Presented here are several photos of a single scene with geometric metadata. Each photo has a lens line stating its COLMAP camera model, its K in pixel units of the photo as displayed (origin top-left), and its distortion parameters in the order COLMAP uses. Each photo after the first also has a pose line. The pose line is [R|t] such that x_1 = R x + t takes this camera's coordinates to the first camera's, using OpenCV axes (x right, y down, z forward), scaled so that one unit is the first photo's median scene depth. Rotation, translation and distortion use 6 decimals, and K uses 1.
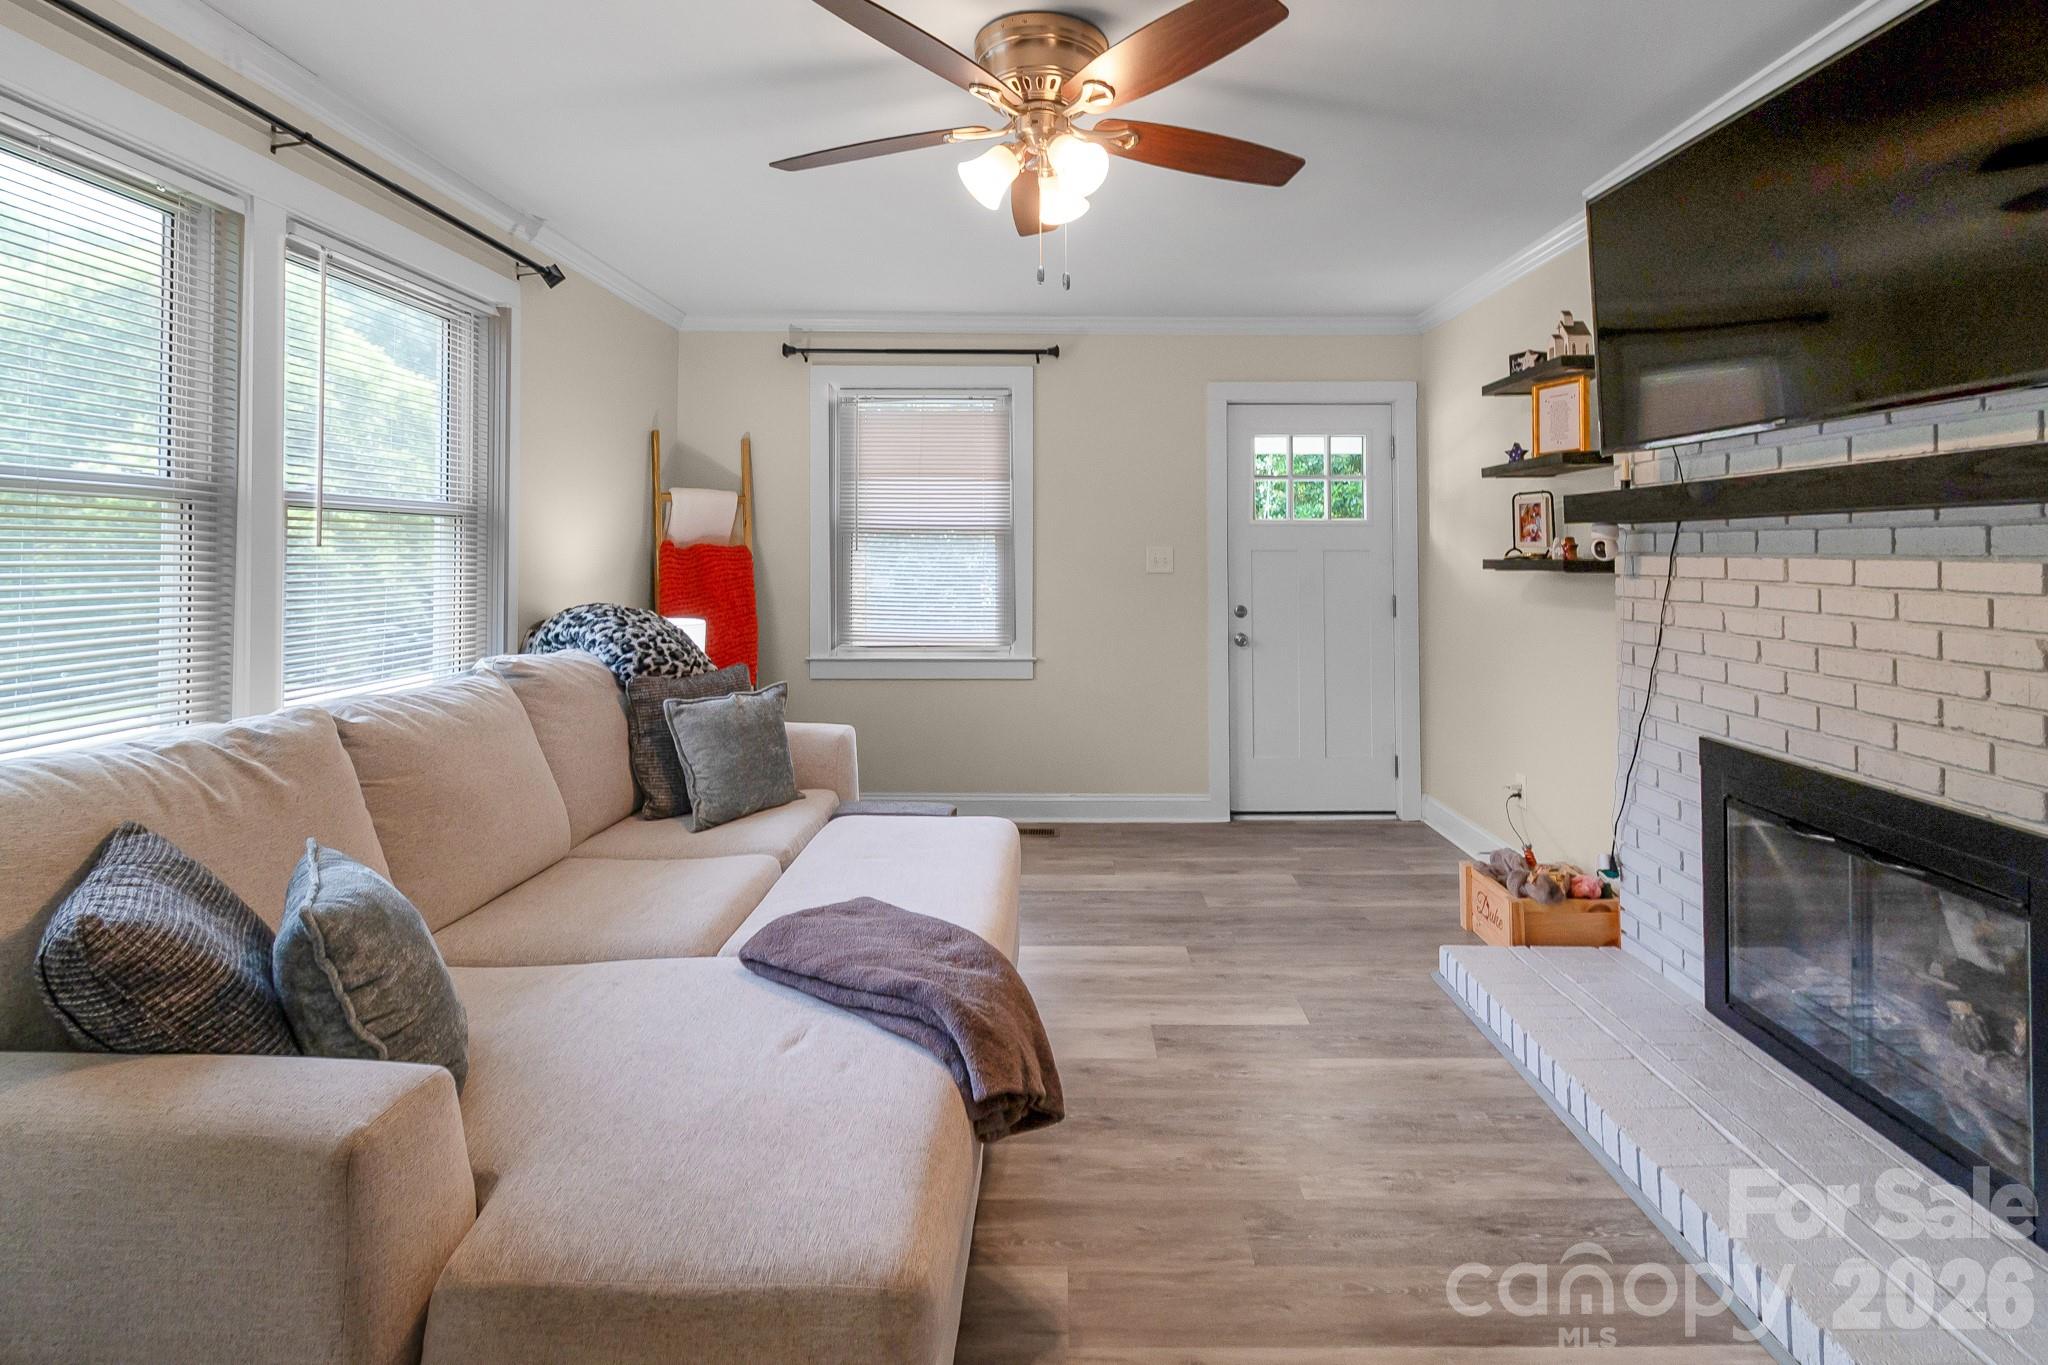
lens RADIAL K [[956.0, 0, 1059.0], [0, 956.0, 551.7], [0, 0, 1]] dist [0.002232, 0.000030]
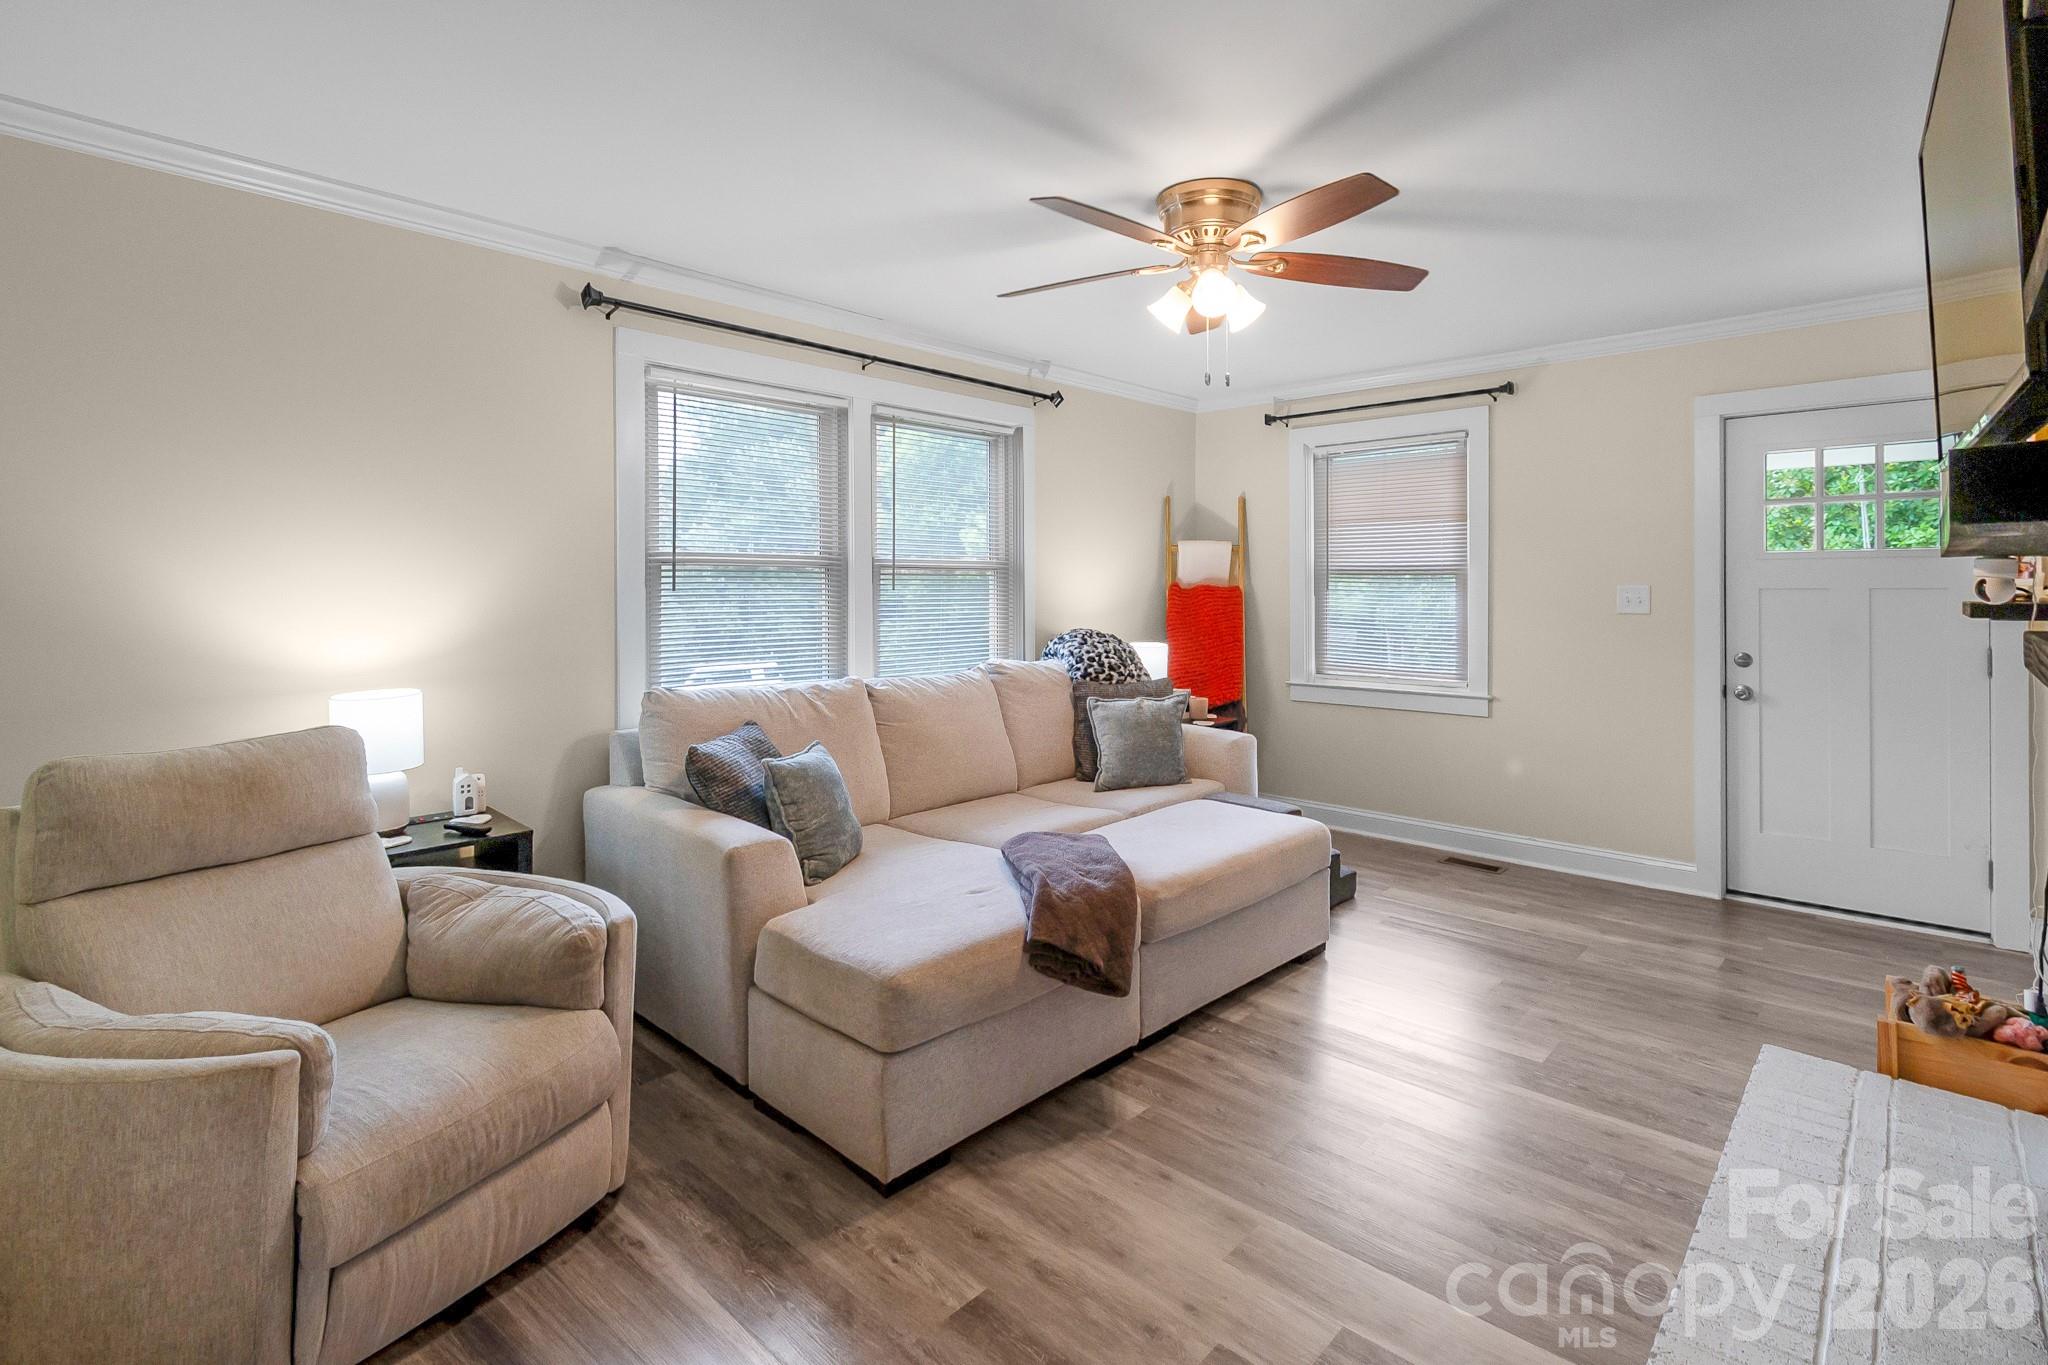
lens RADIAL K [[957.4, 0, 1083.6], [0, 957.4, 610.8], [0, 0, 1]] dist [-0.001456, -0.000609]
pose [[0.748995, 0.012915, -0.662450, 0.501987], [0.003225, 0.999727, 0.023137, -0.005383], [0.662568, -0.019466, 0.748749, -0.056934]]
